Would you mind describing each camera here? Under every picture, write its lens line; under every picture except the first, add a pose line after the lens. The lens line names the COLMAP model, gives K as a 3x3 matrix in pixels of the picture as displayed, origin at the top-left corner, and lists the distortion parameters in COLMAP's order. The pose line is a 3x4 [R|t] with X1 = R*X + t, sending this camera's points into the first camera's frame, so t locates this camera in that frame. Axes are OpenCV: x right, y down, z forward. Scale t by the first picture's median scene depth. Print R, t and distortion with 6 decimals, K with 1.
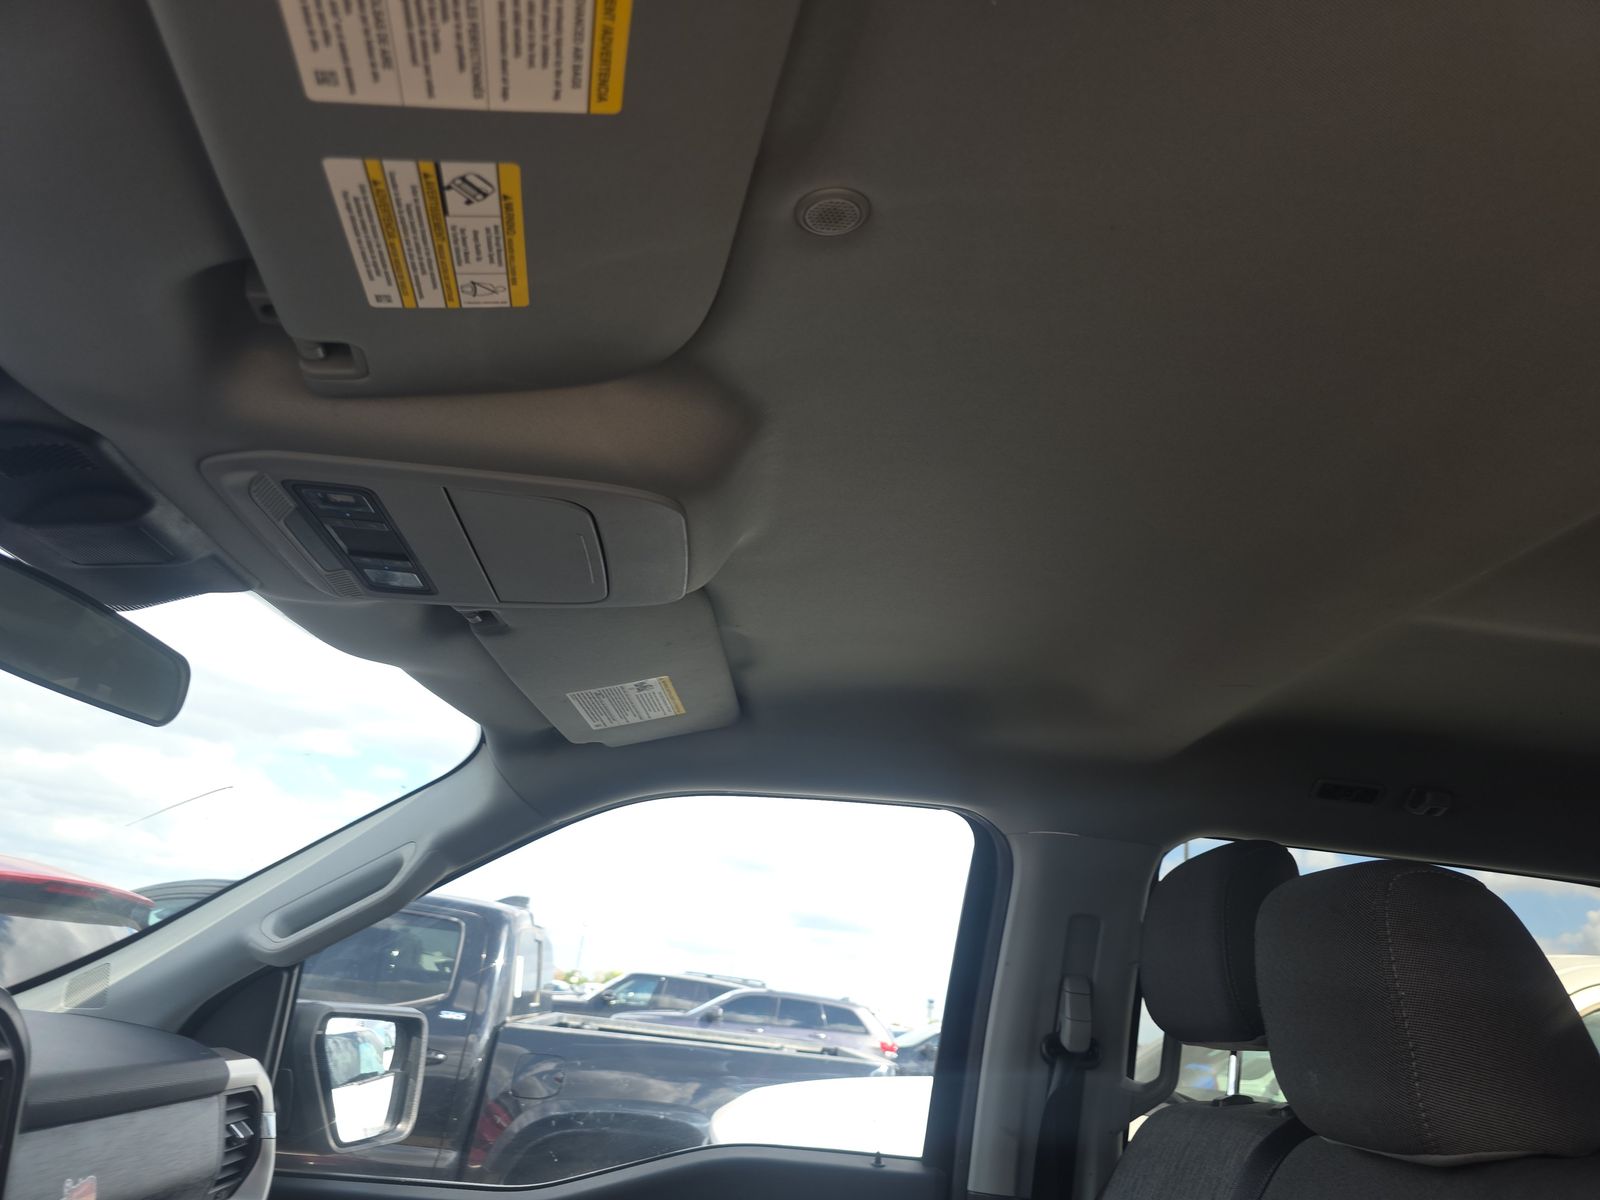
lens RADIAL K [[1052.8, 0, 812.9], [0, 1052.8, 615.1], [0, 0, 1]] dist [0.058963, -0.060958]
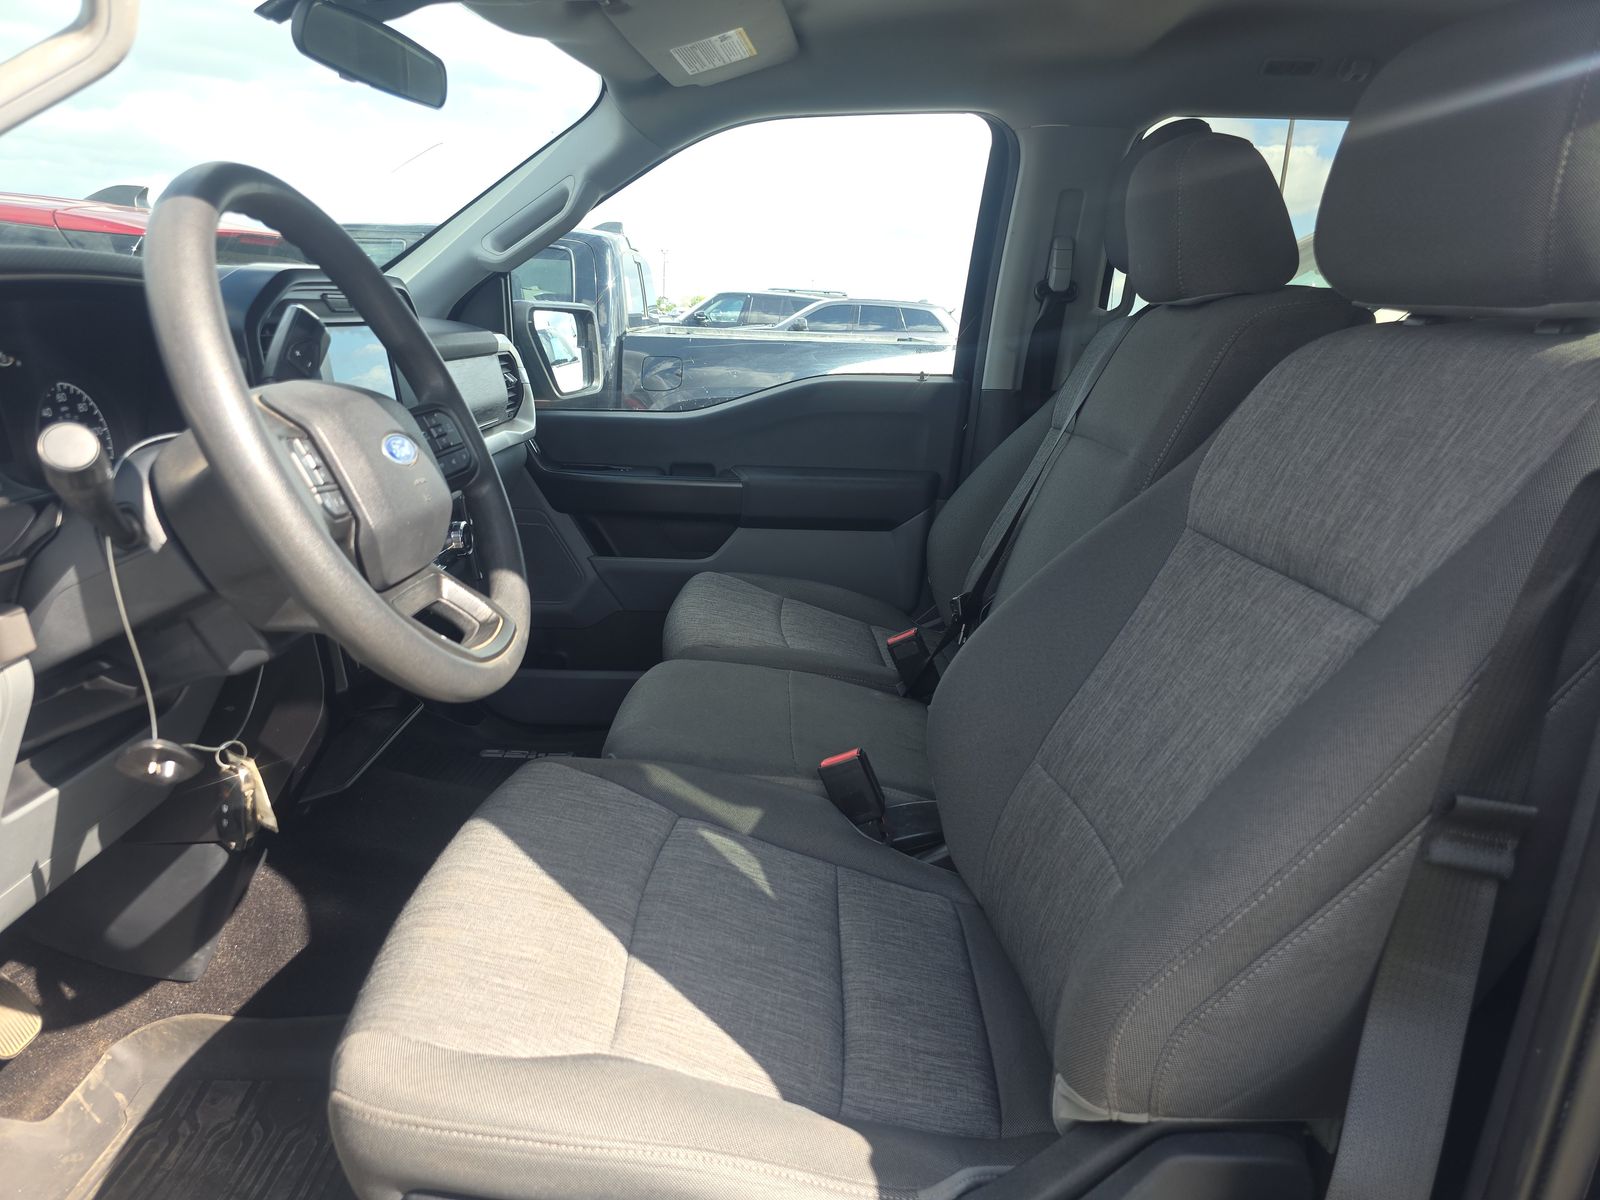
lens RADIAL K [[1052.8, 0, 812.9], [0, 1052.8, 615.1], [0, 0, 1]] dist [0.058963, -0.060958]
pose [[0.994625, -0.048625, -0.091416, 0.027618], [0.093006, 0.807585, 0.582372, -0.088138], [0.045508, -0.587744, 0.807766, -0.382935]]
